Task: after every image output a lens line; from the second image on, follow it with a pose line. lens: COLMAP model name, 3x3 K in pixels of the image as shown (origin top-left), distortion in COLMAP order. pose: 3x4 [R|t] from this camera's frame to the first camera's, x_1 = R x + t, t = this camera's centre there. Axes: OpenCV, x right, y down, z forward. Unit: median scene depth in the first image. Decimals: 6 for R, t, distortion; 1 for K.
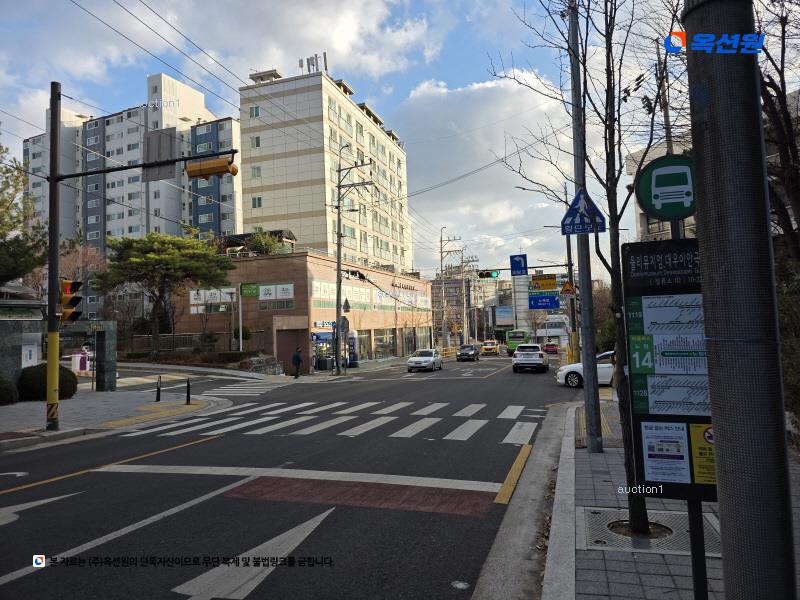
lens RADIAL K [[530.9, 0, 400.0], [0, 530.9, 300.0], [0, 0, 1]] dist [-0.000201, -0.000011]
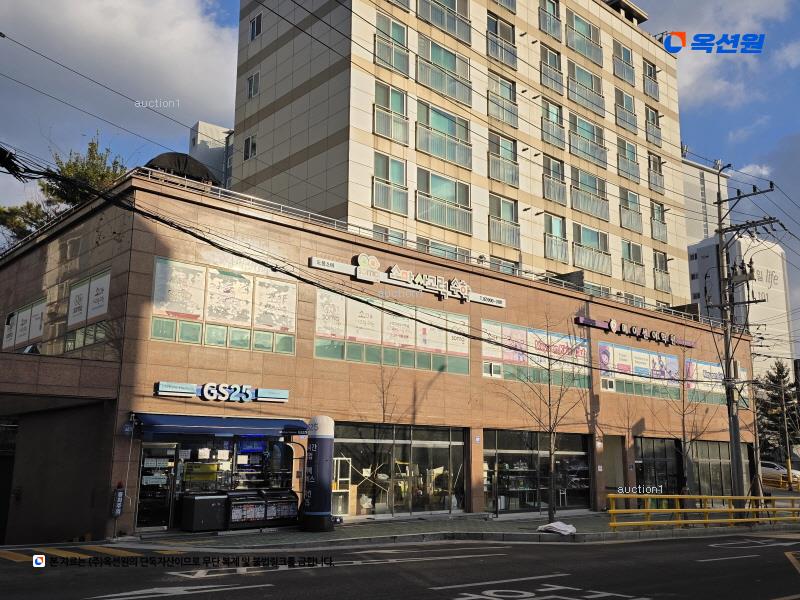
lens RADIAL K [[772.0, 0, 401.5], [0, 772.0, 287.7], [0, 0, 1]] dist [0.001679, 0.003301]
pose [[0.862577, -0.056380, -0.502774, 0.162147], [-0.023426, 0.988254, -0.151011, 0.035694], [0.505383, 0.142037, 0.851125, 0.436870]]
